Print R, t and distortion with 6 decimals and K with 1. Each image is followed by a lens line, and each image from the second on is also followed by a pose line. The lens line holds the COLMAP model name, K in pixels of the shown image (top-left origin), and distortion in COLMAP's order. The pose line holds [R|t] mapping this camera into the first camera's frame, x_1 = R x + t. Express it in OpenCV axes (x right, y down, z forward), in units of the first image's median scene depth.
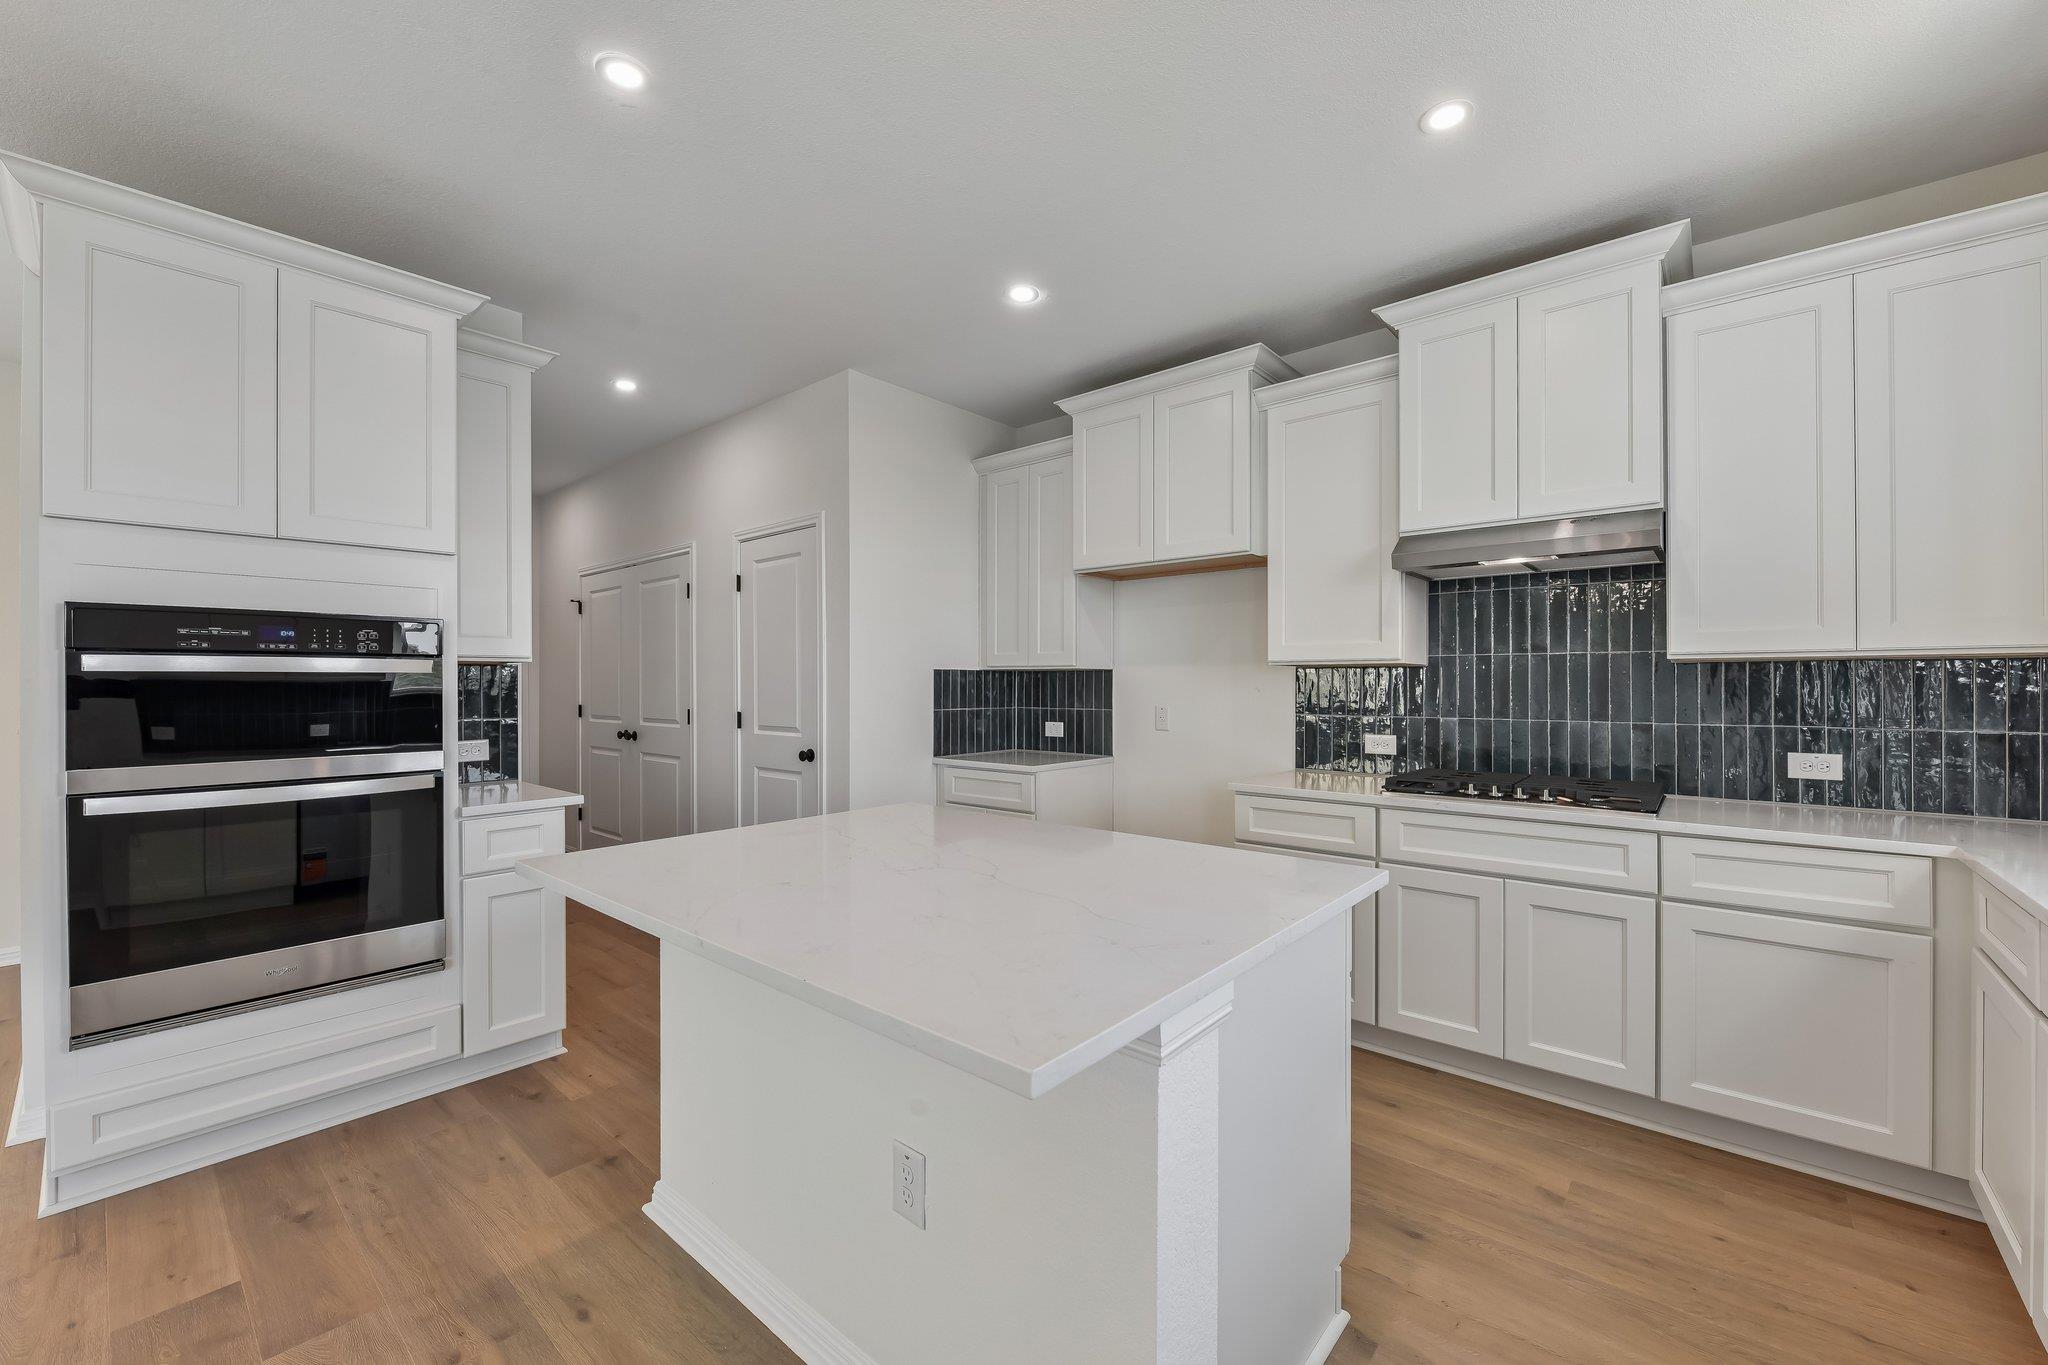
lens RADIAL K [[816.4, 0, 1025.8], [0, 816.4, 684.0], [0, 0, 1]] dist [-0.007057, -0.000528]
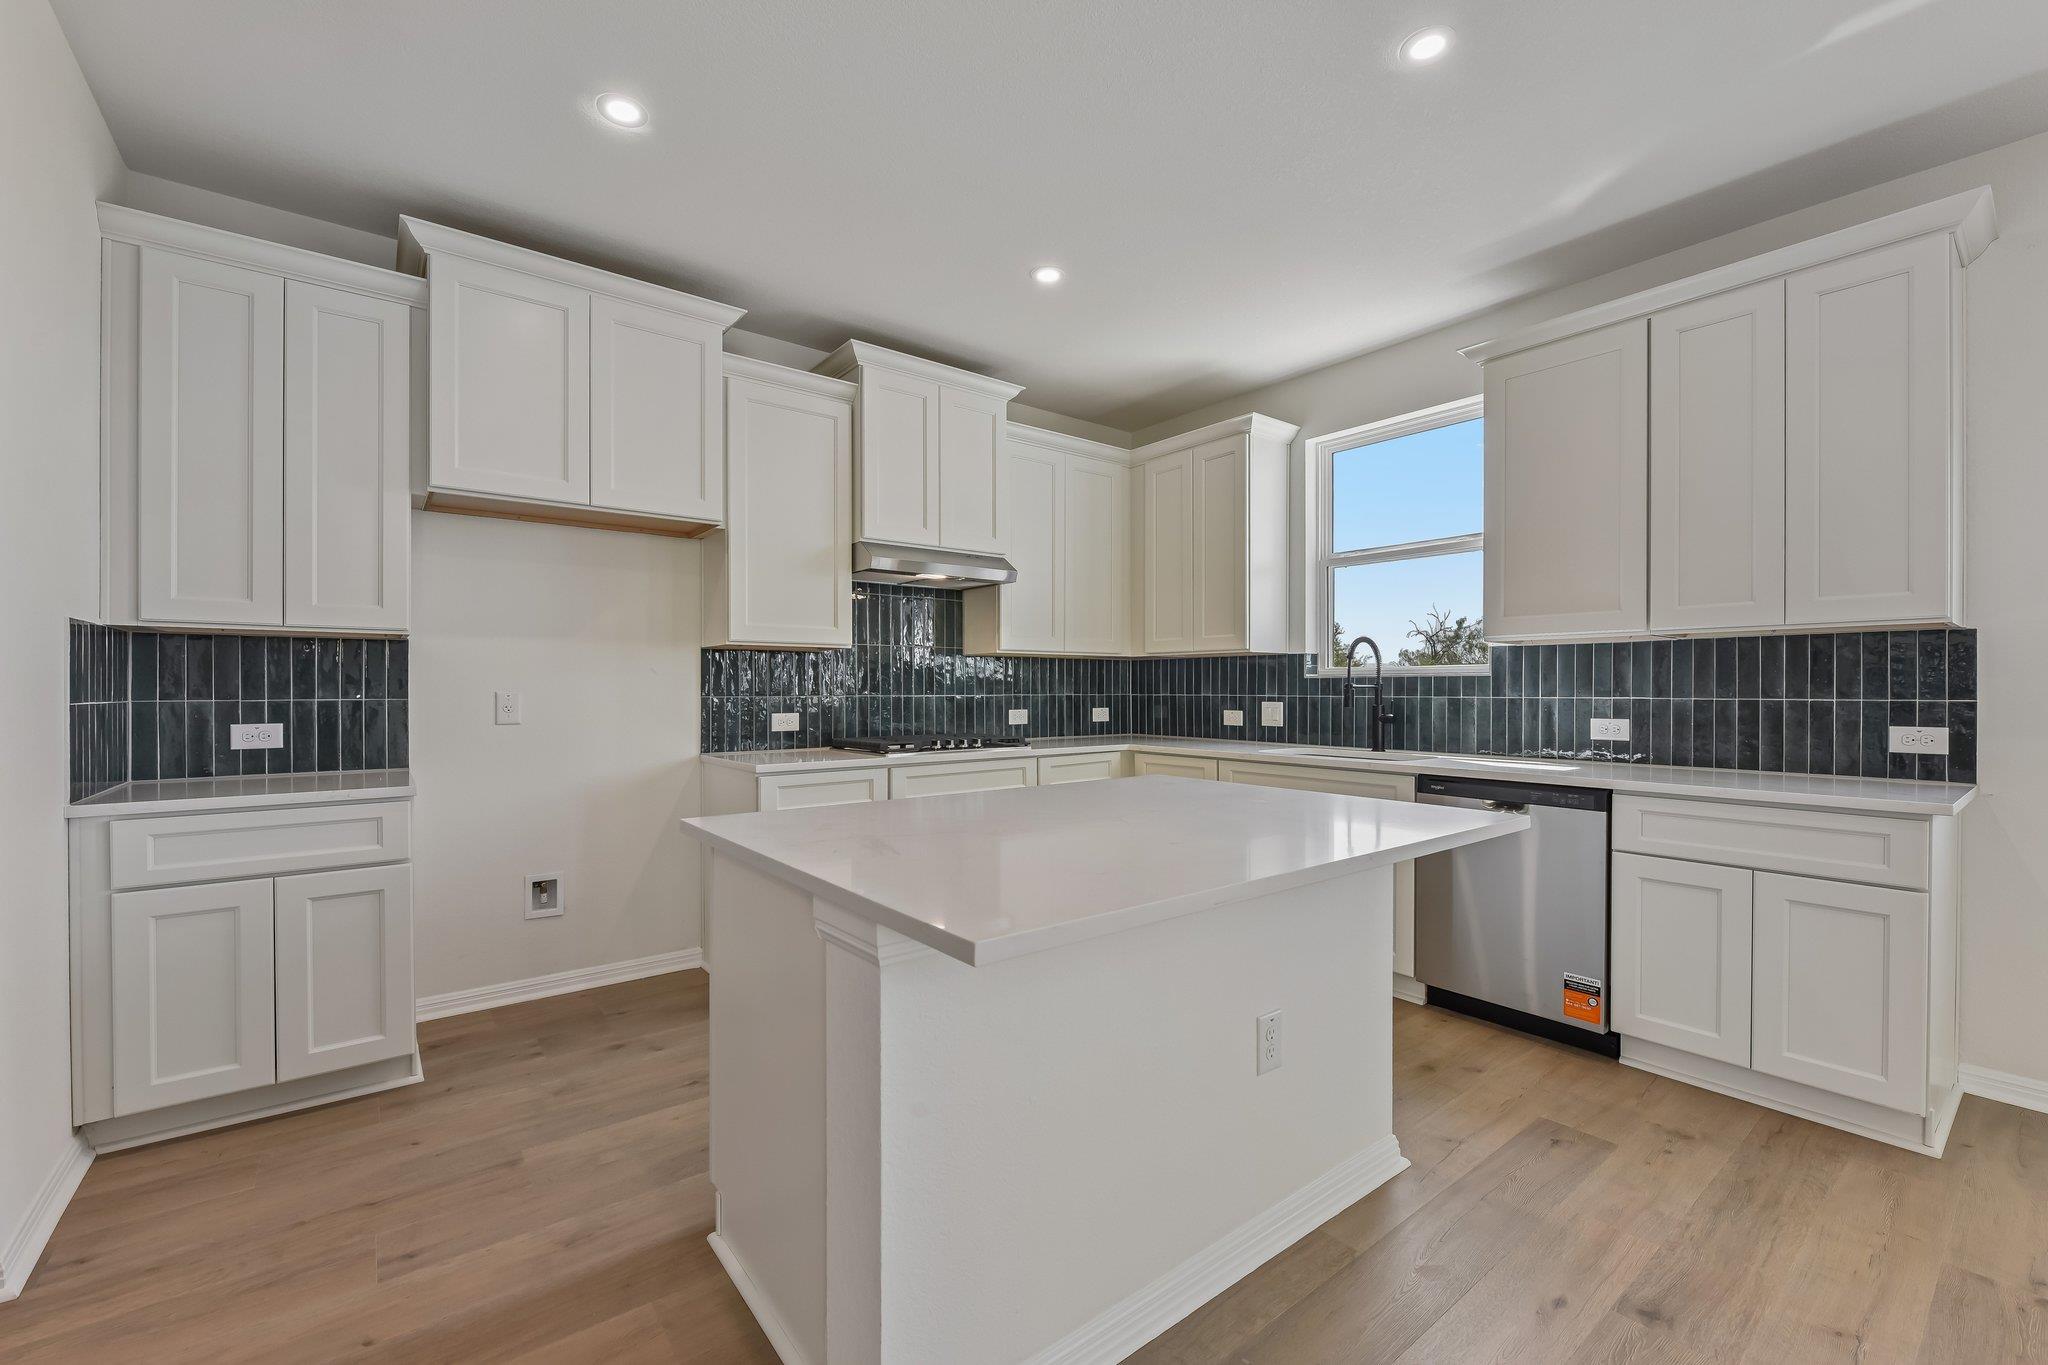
lens RADIAL K [[839.6, 0, 1036.7], [0, 839.6, 688.1], [0, 0, 1]] dist [0.001402, -0.001778]
pose [[0.183882, 0.000729, 0.982948, -0.784745], [0.000092, 1.000000, -0.000759, 0.038065], [-0.982948, 0.000230, 0.183882, 0.597575]]
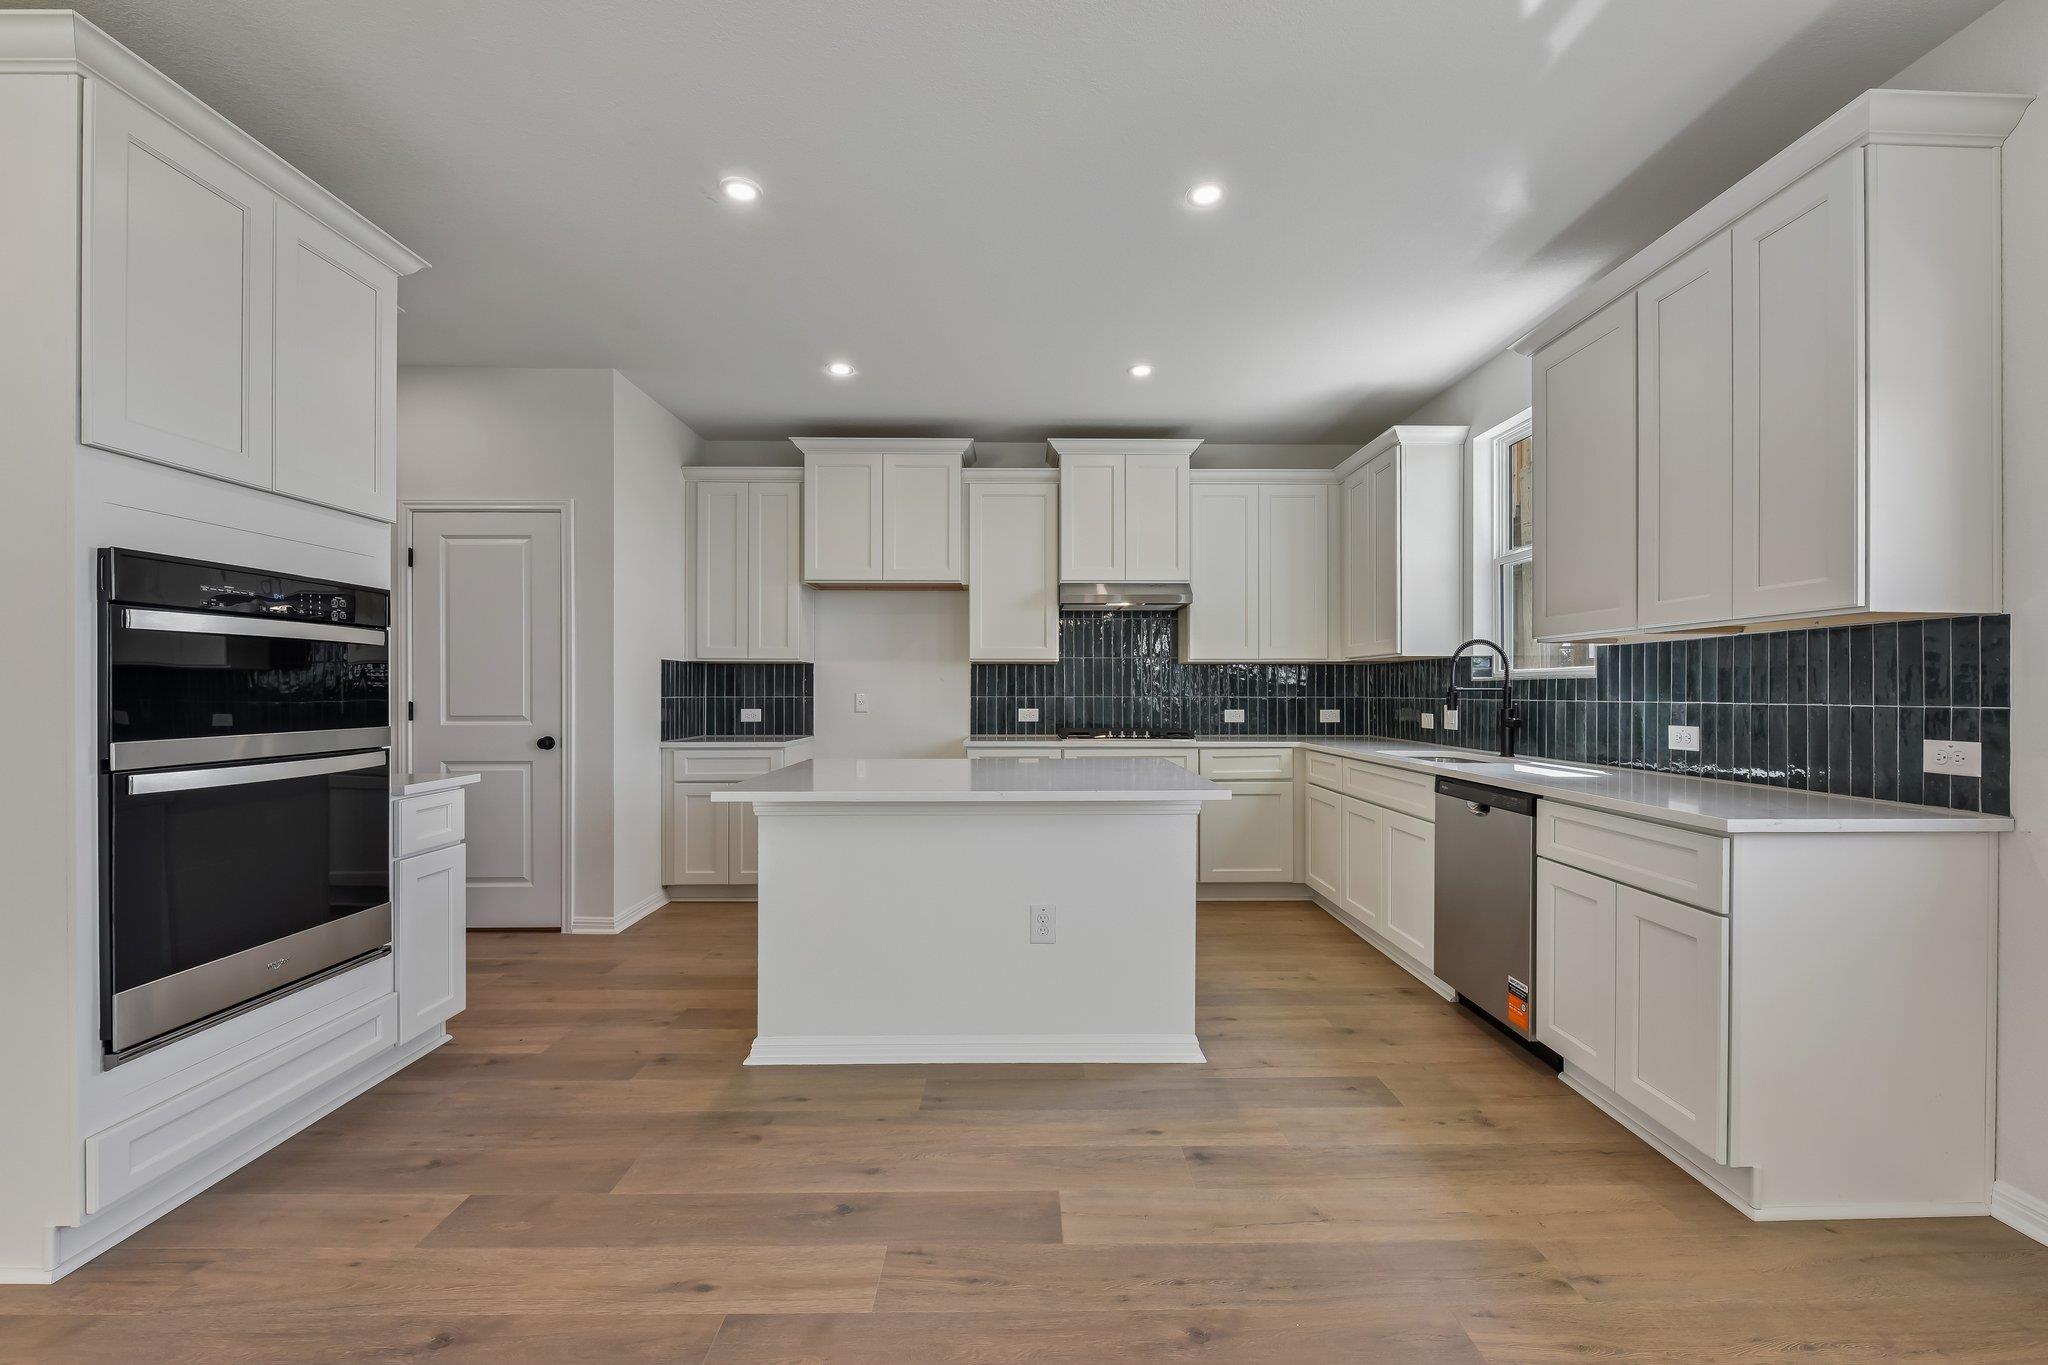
lens RADIAL K [[839.6, 0, 1040.8], [0, 839.6, 687.1], [0, 0, 1]] dist [0.001402, -0.001778]
pose [[0.745904, 0.003767, 0.666043, -0.767878], [-0.000910, 0.999989, -0.004636, 0.037605], [-0.666053, 0.002852, 0.745899, -0.241776]]
